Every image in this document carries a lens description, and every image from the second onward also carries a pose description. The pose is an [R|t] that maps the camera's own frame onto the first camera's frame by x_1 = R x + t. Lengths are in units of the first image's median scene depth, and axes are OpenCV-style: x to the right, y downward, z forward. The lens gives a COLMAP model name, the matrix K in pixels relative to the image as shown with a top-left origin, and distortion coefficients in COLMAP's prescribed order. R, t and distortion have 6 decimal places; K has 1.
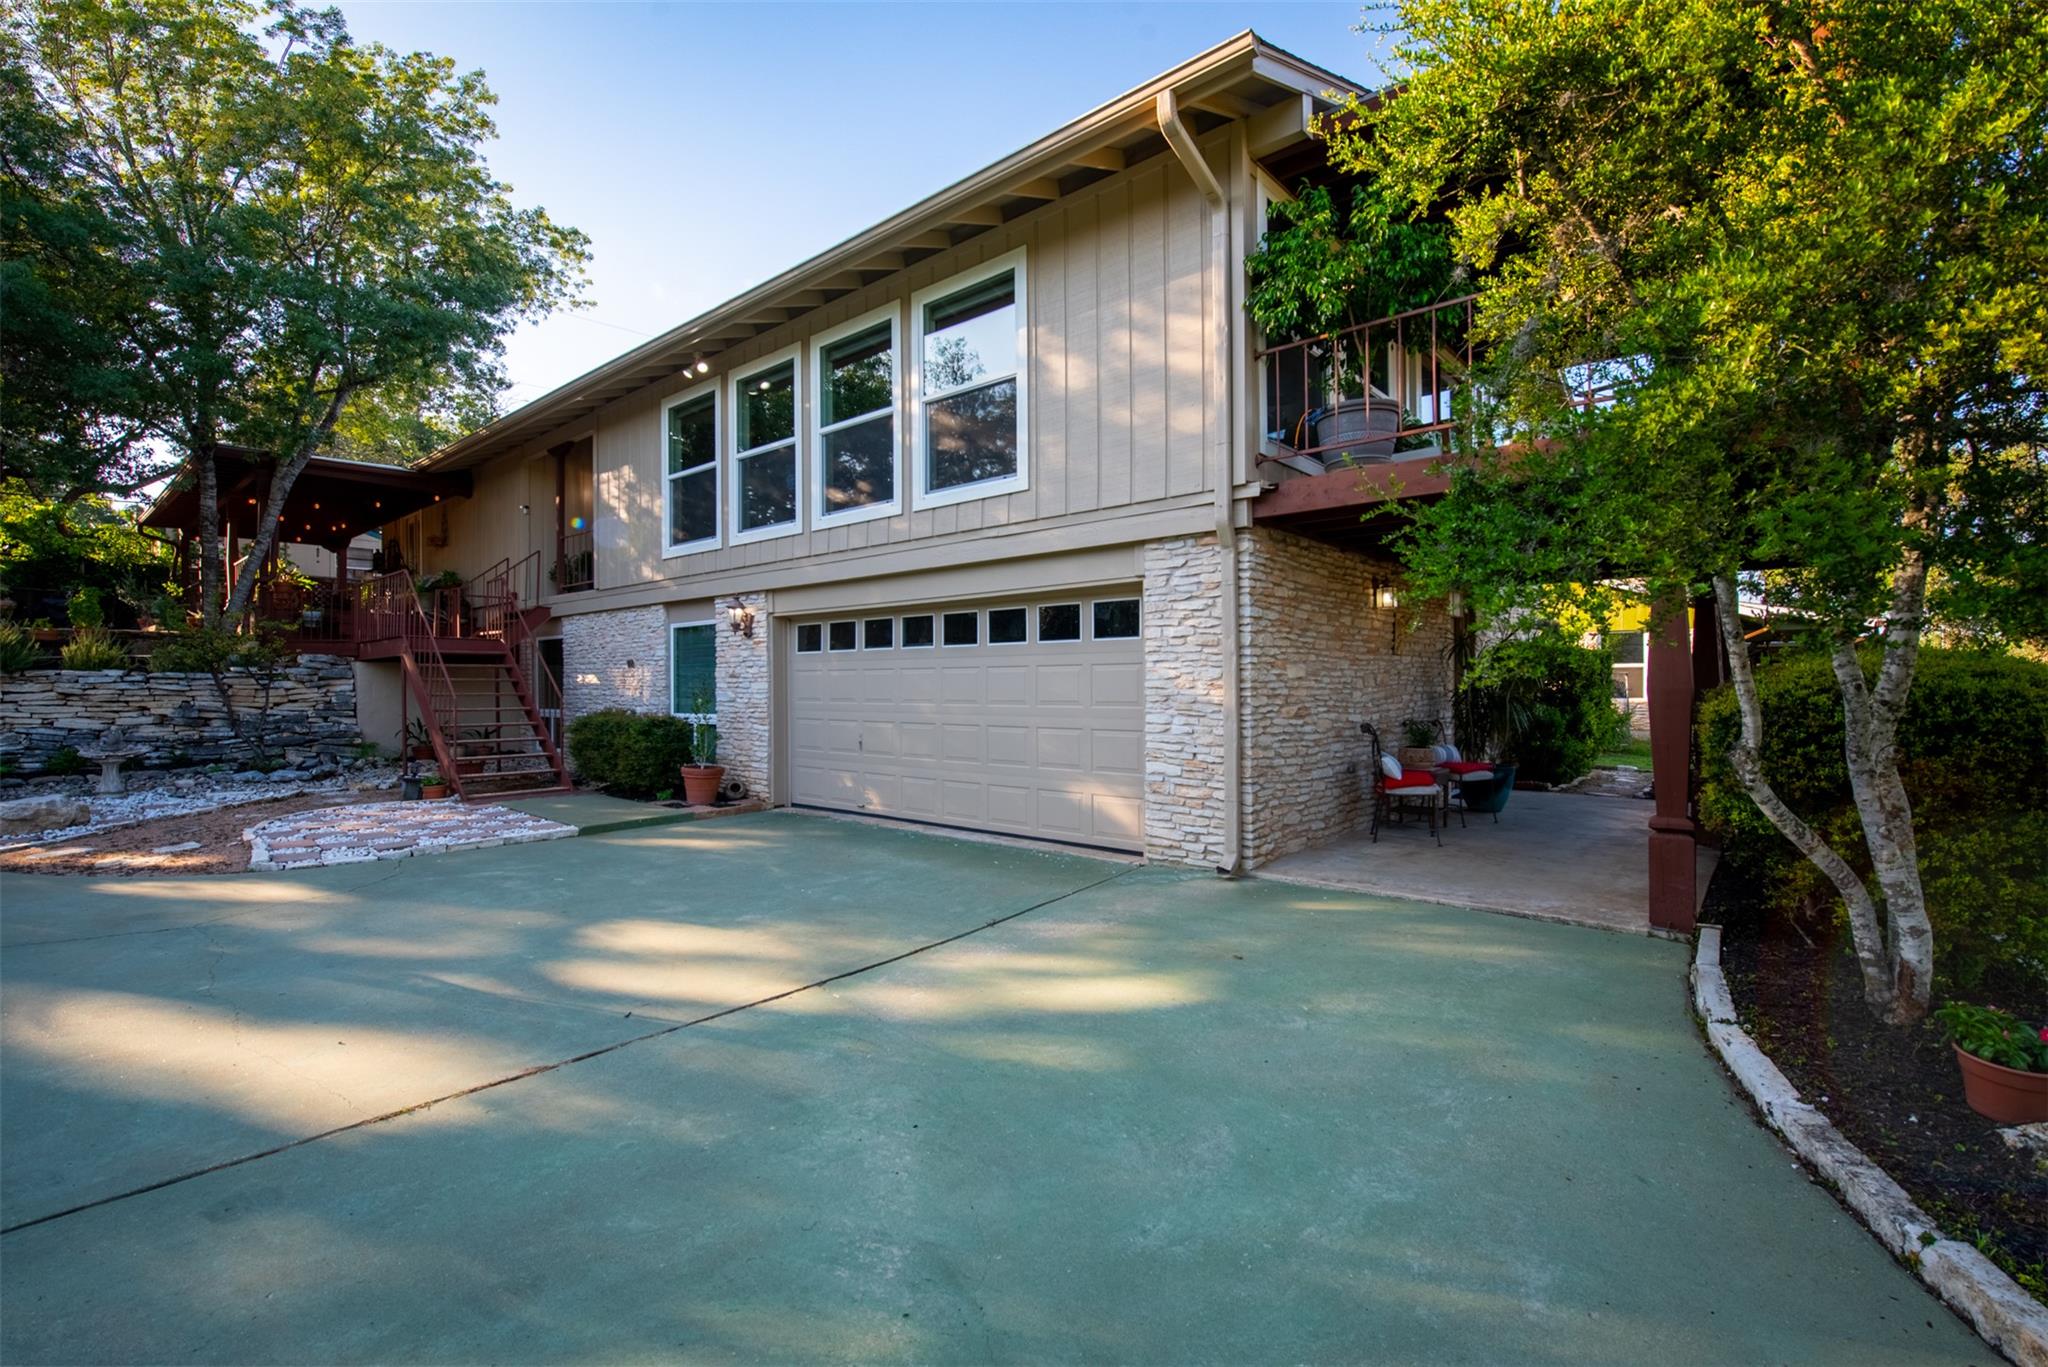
lens RADIAL K [[906.0, 0, 1024.0], [0, 906.0, 683.5], [0, 0, 1]] dist [0.000833, -0.004173]
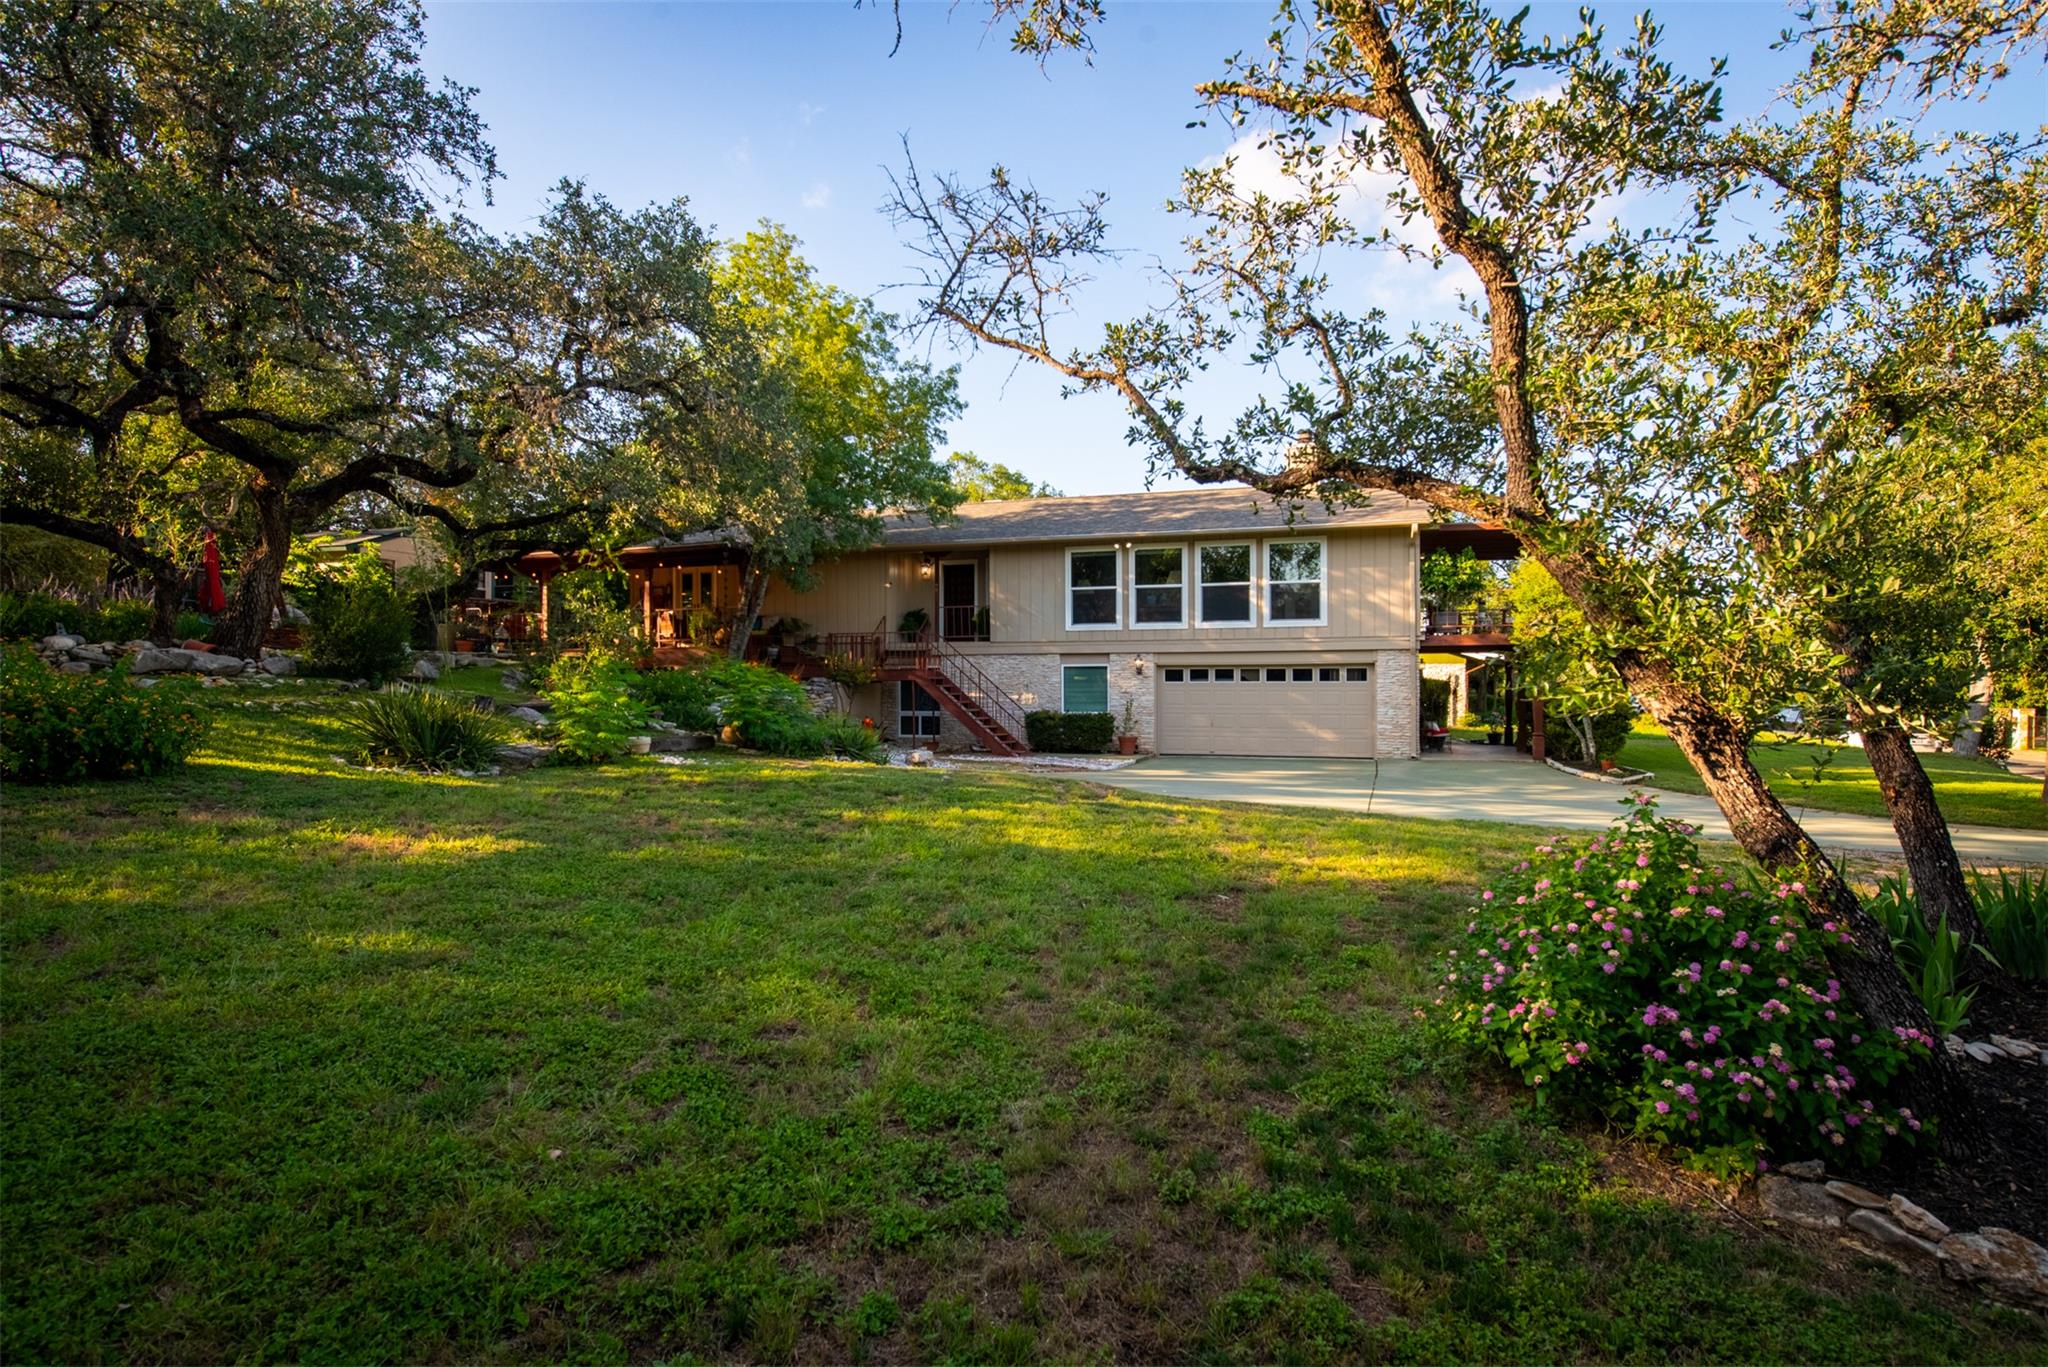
lens RADIAL K [[1075.3, 0, 1024.0], [0, 1075.3, 683.5], [0, 0, 1]] dist [0.002078, 0.000119]
pose [[0.931226, 0.004349, 0.364417, -1.295499], [-0.004953, 0.999987, 0.000724, -0.026145], [-0.364409, -0.002480, 0.931236, -1.076591]]
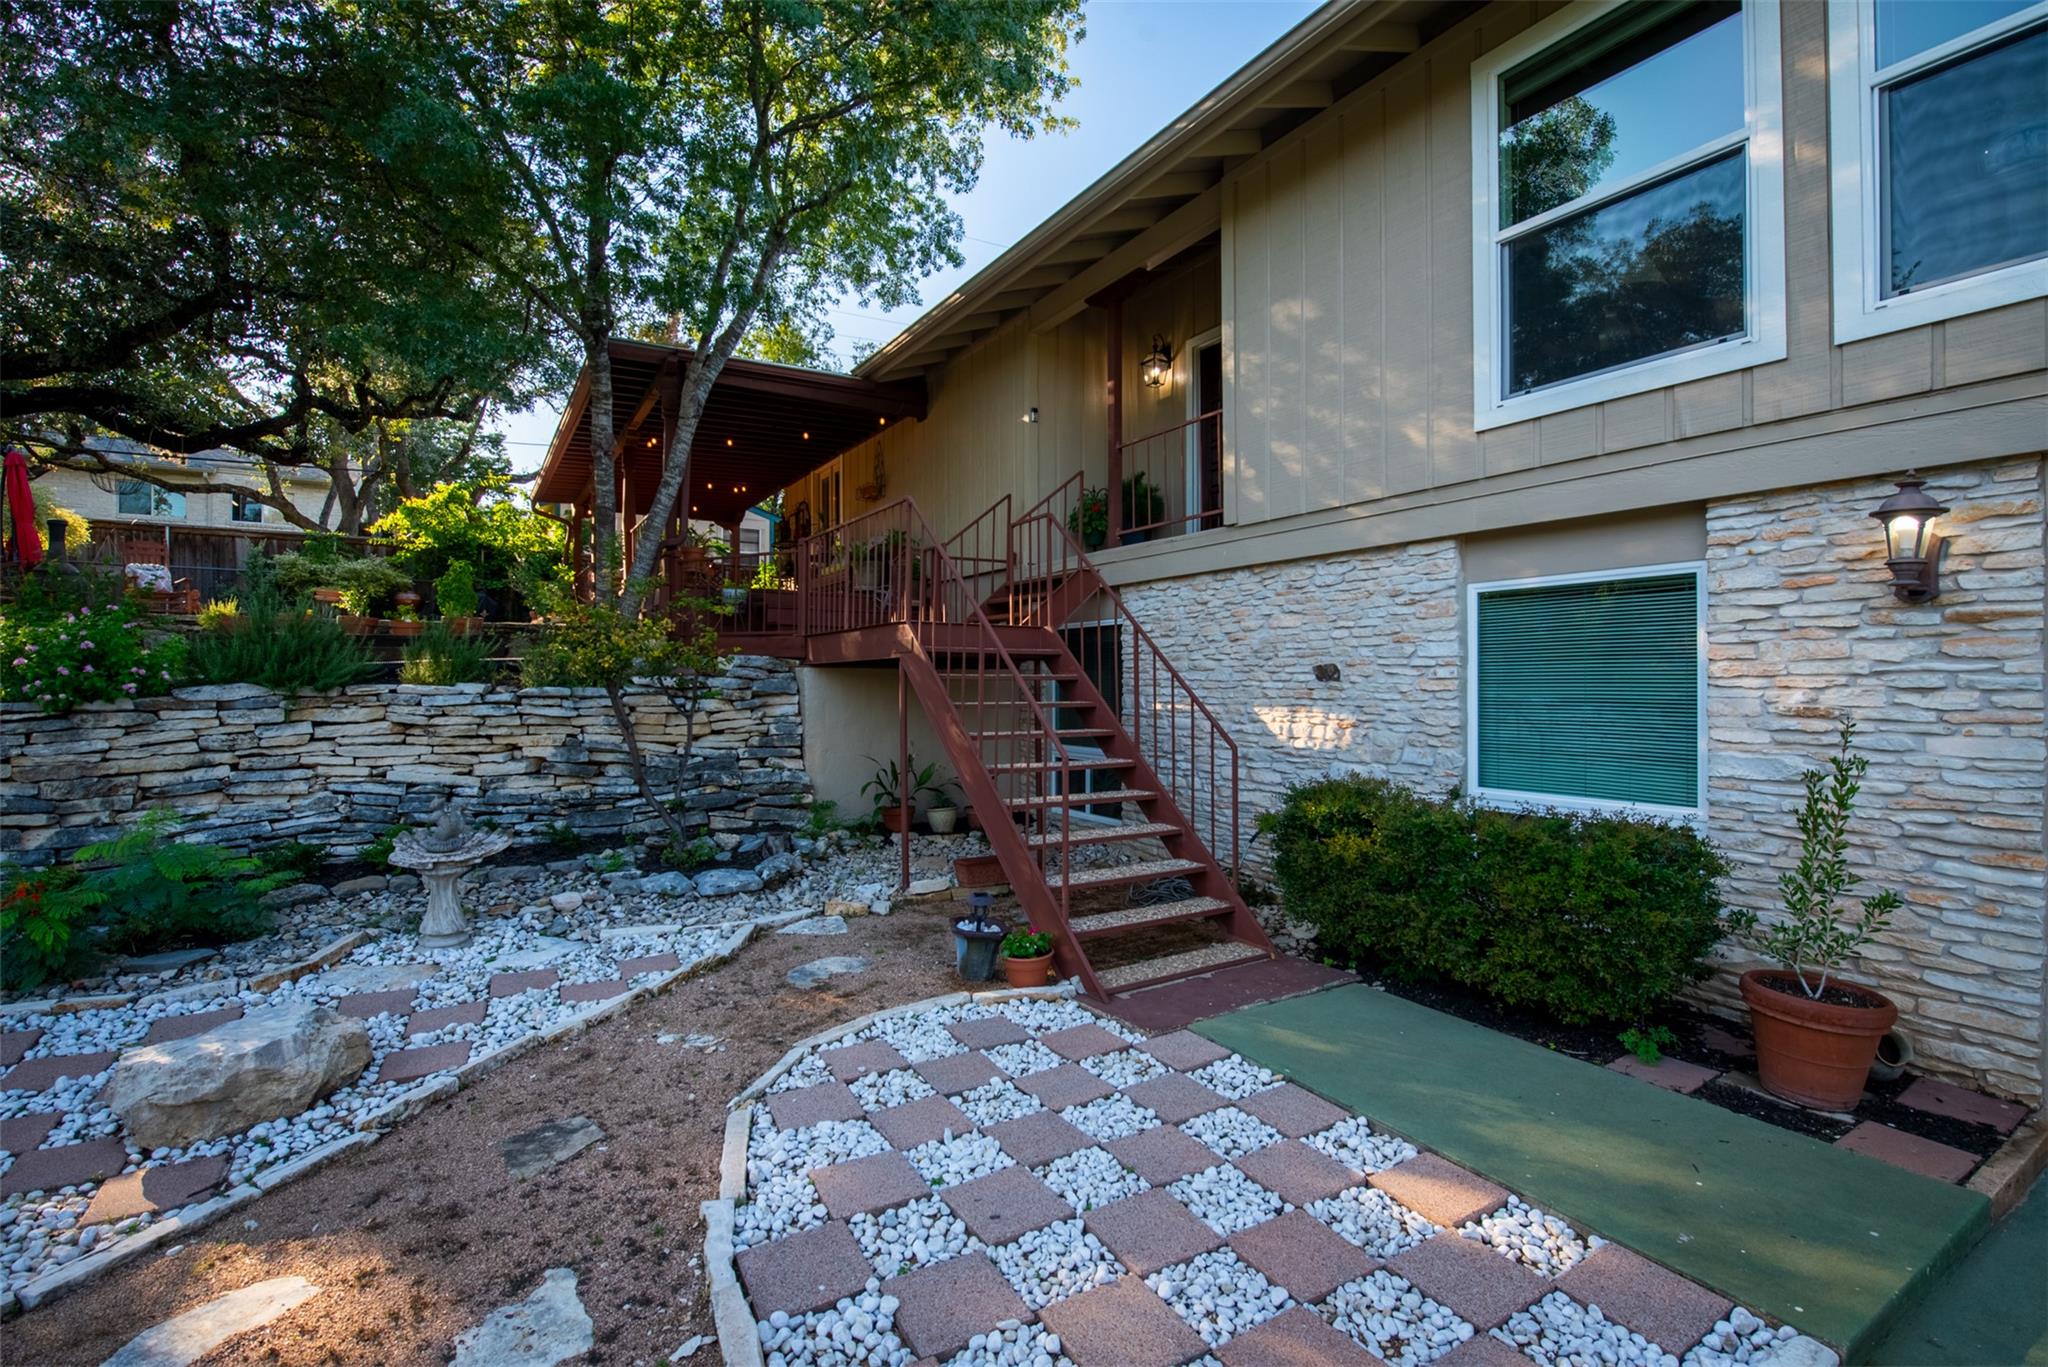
lens RADIAL K [[906.0, 0, 1024.0], [0, 906.0, 683.5], [0, 0, 1]] dist [0.000833, -0.004173]
pose [[0.956741, 0.005345, -0.290891, -0.469063], [-0.003375, 0.999968, 0.007274, -0.019897], [0.290921, -0.005977, 0.956728, 0.516256]]
